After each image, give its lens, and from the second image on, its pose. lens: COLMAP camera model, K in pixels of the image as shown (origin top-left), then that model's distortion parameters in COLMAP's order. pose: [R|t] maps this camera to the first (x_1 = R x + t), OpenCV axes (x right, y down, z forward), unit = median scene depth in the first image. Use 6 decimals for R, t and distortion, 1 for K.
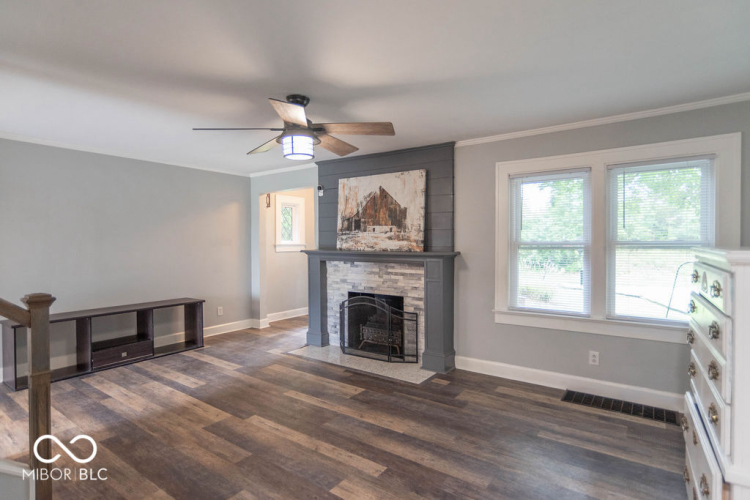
lens RADIAL K [[385.9, 0, 361.9], [0, 385.9, 242.3], [0, 0, 1]] dist [0.001284, 0.001655]
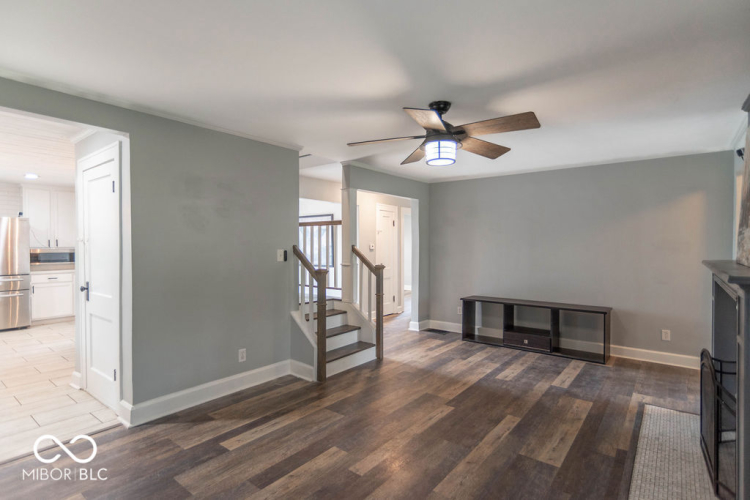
lens RADIAL K [[385.9, 0, 376.9], [0, 385.9, 252.7], [0, 0, 1]] dist [0.001284, 0.001655]
pose [[-0.034876, 0.022493, -0.999139, 0.654440], [-0.002181, 0.999743, 0.022582, -0.007043], [0.999389, 0.002967, -0.034818, 0.673235]]
